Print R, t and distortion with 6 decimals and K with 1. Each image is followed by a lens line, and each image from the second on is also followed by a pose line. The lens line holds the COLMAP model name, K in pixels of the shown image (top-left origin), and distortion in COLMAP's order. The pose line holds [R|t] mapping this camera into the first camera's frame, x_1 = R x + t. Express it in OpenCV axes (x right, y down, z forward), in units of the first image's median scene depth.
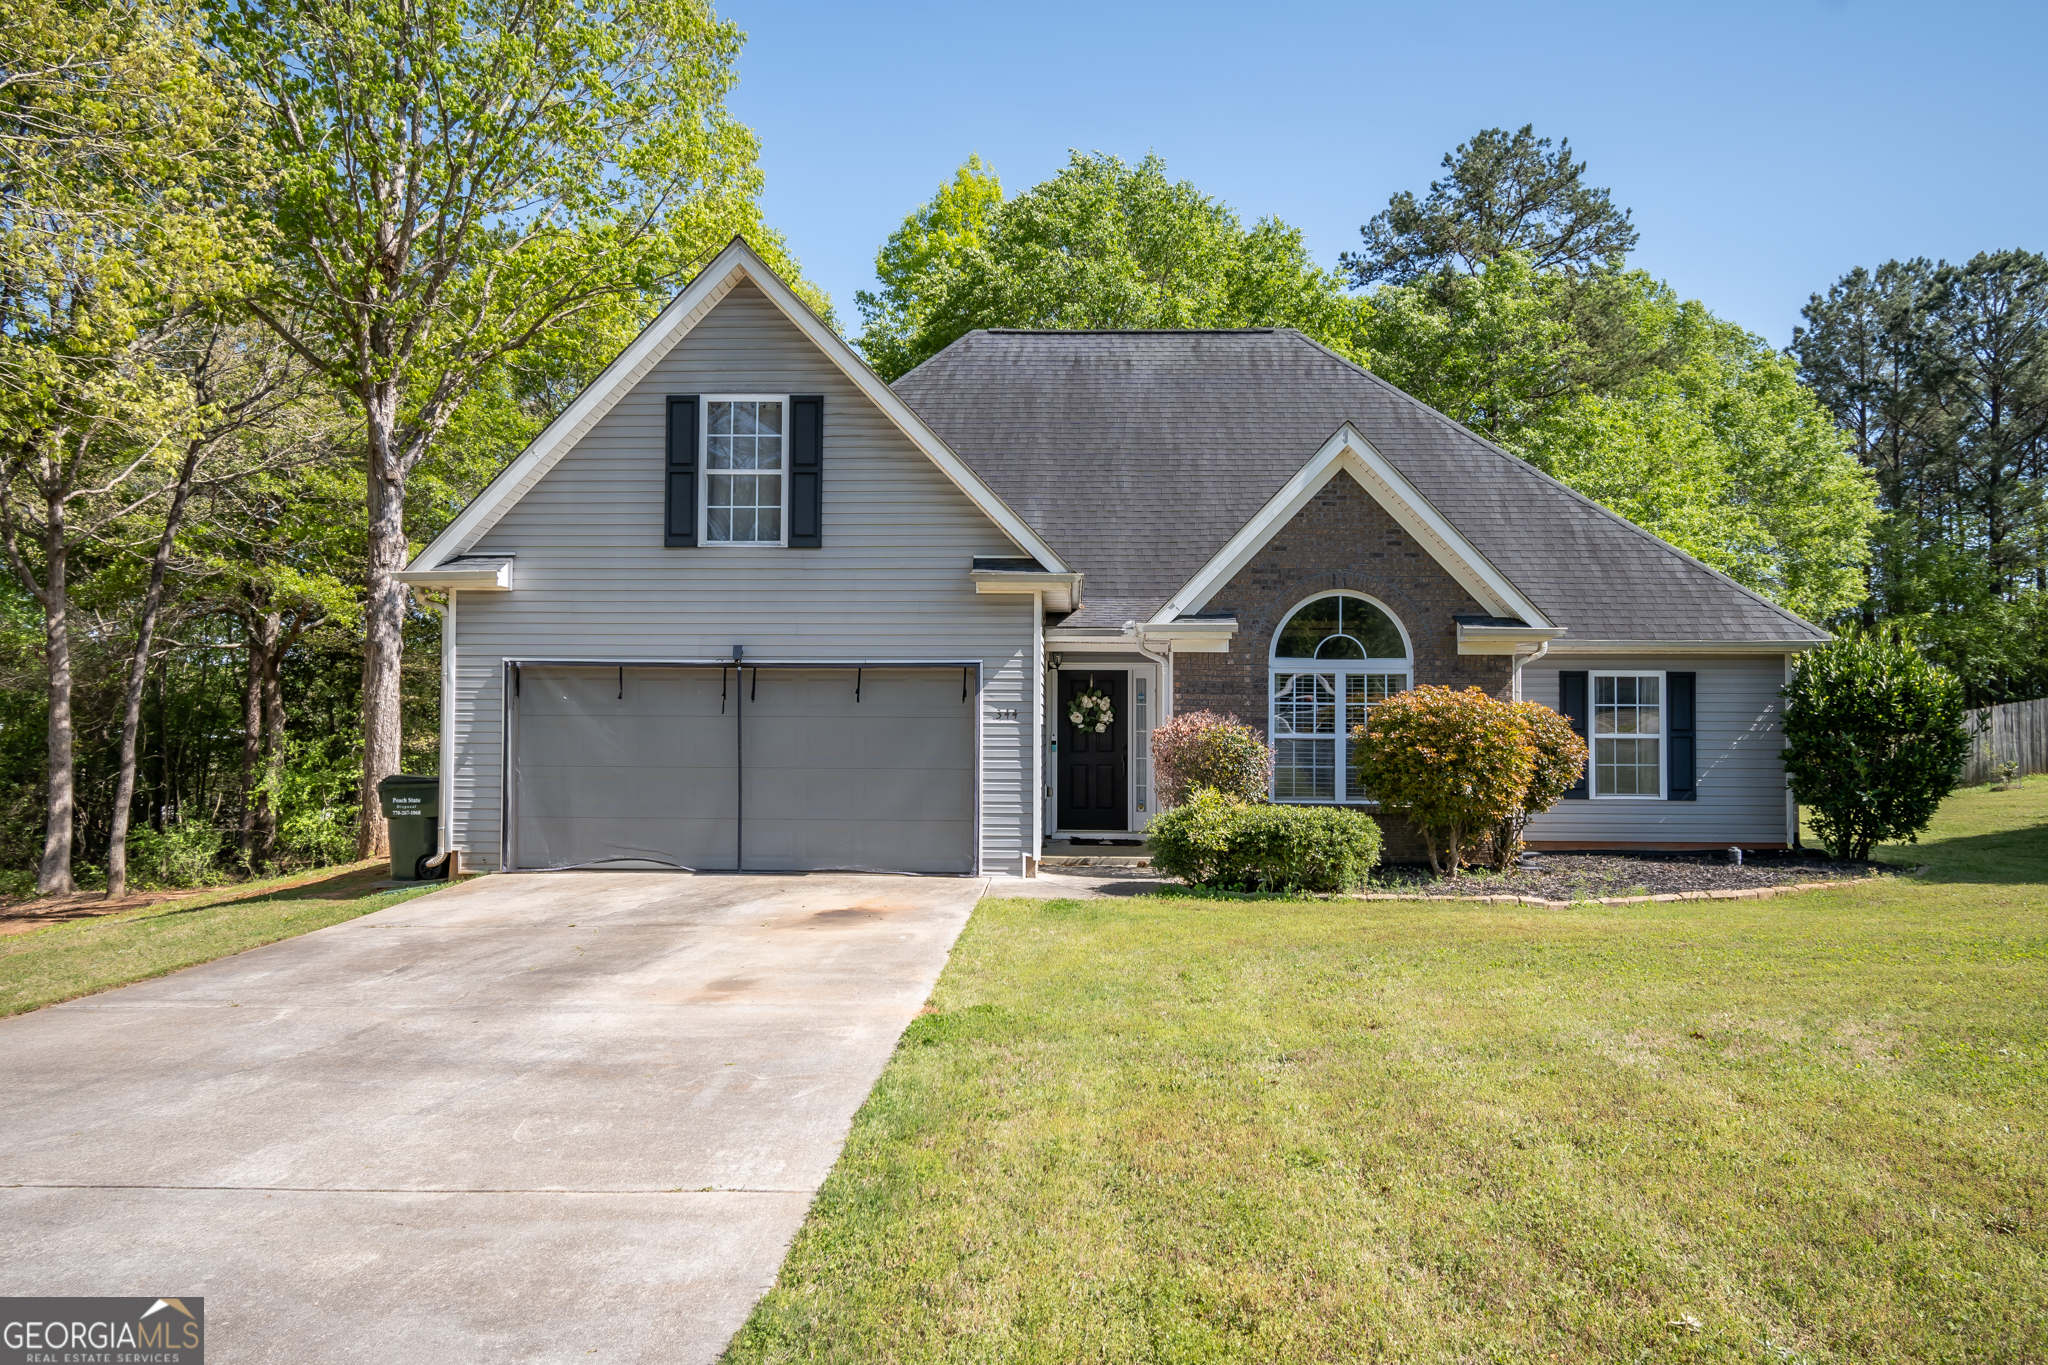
lens RADIAL K [[1315.1, 0, 1024.4], [0, 1315.1, 686.8], [0, 0, 1]] dist [-0.002765, 0.000146]
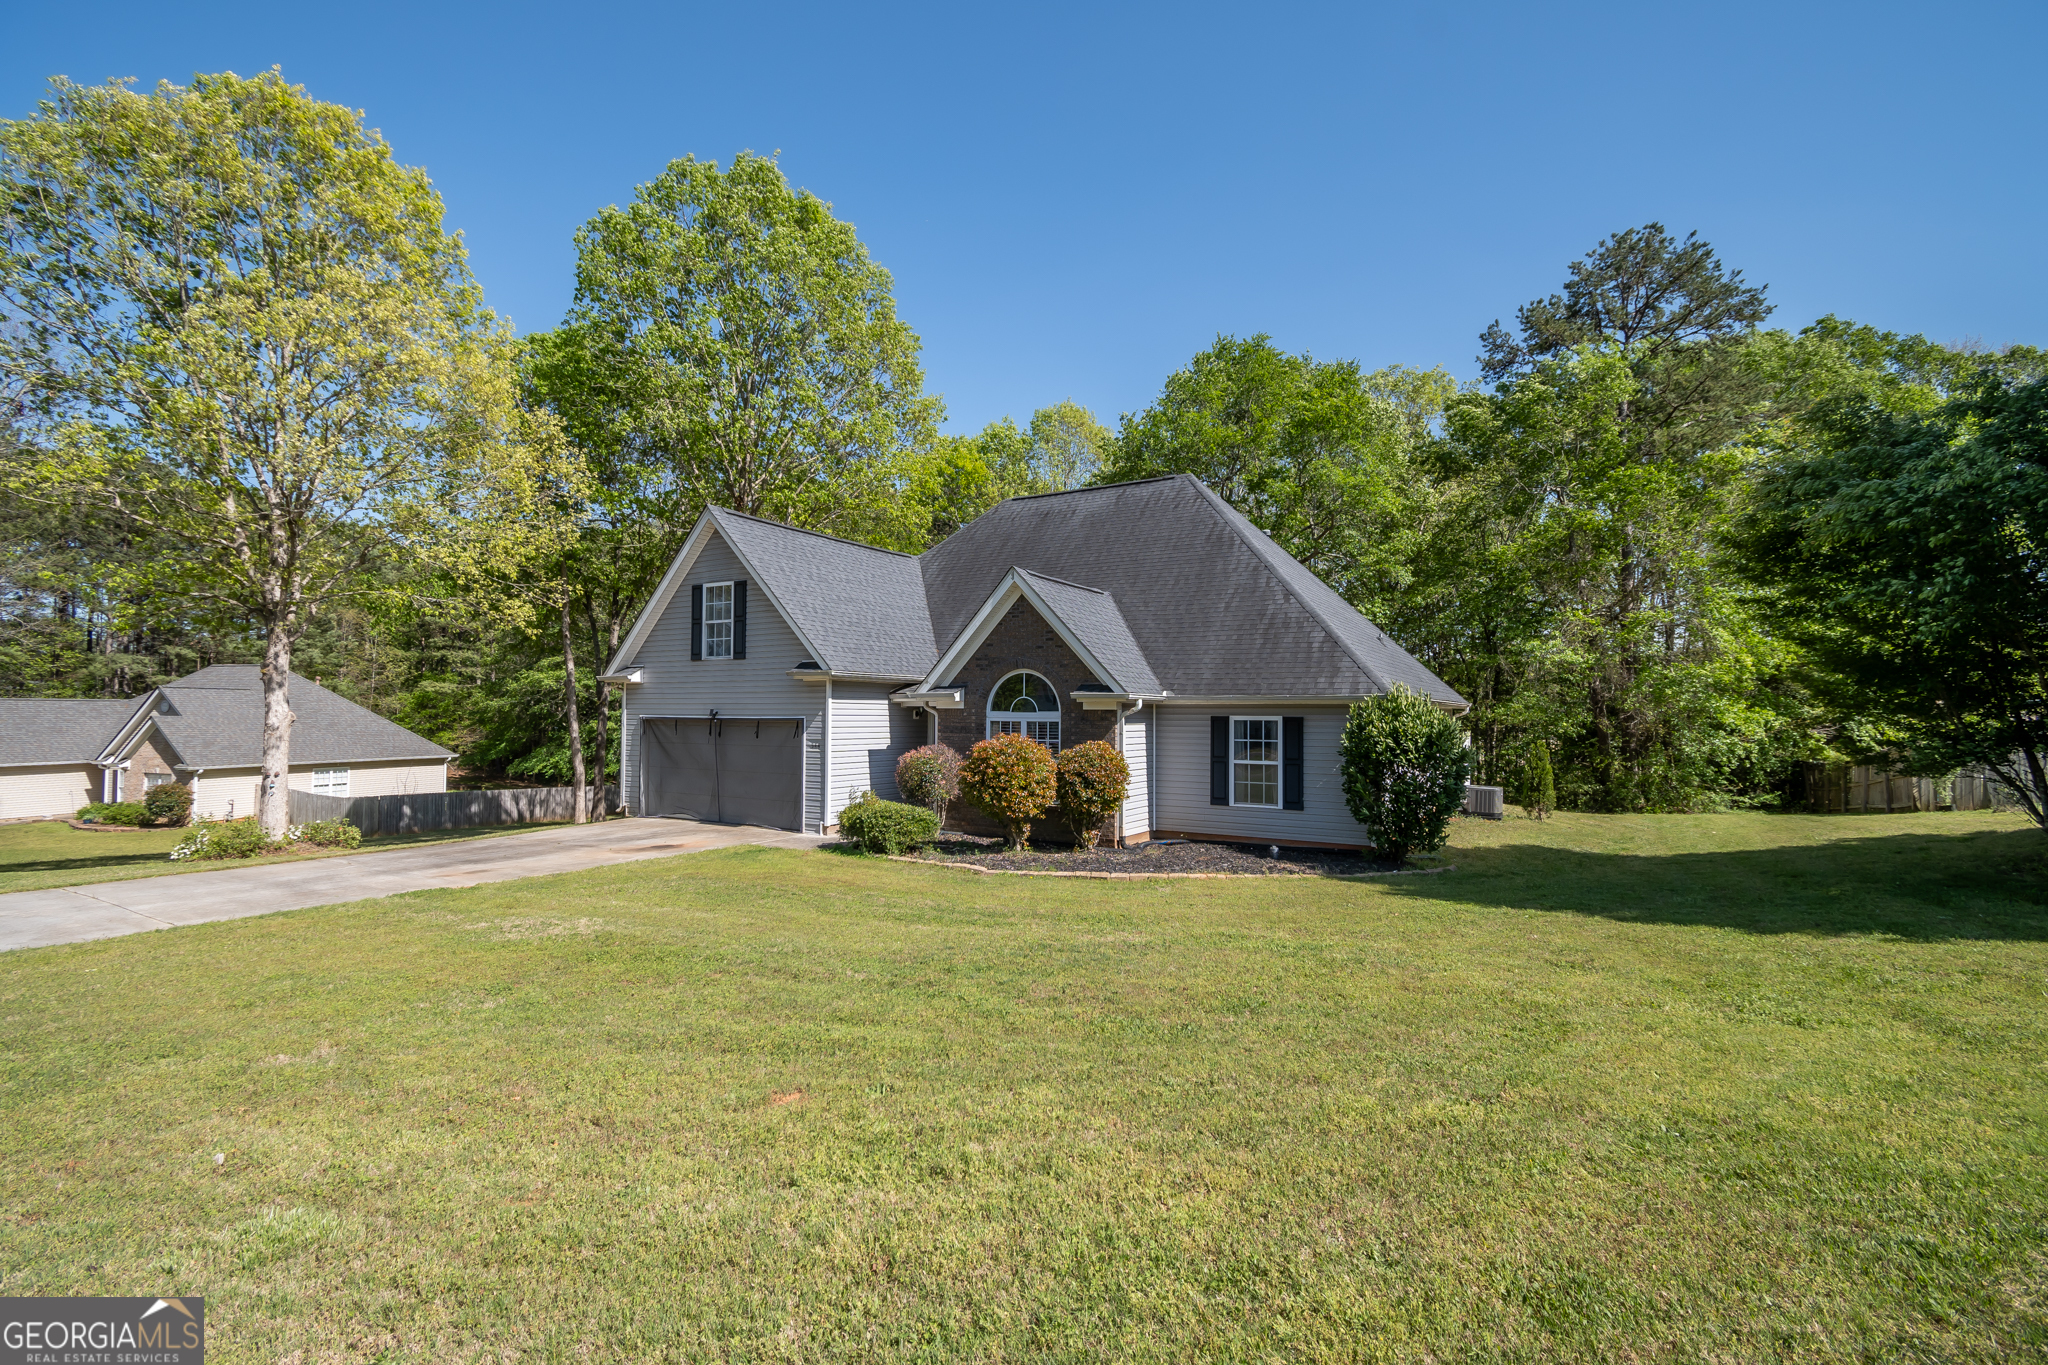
lens RADIAL K [[904.3, 0, 1026.2], [0, 904.3, 688.0], [0, 0, 1]] dist [-0.002420, 0.000352]
pose [[0.872785, -0.015580, -0.487856, 0.784640], [0.014073, 0.999878, -0.006755, -0.043213], [0.487902, -0.000970, 0.872898, 0.032663]]
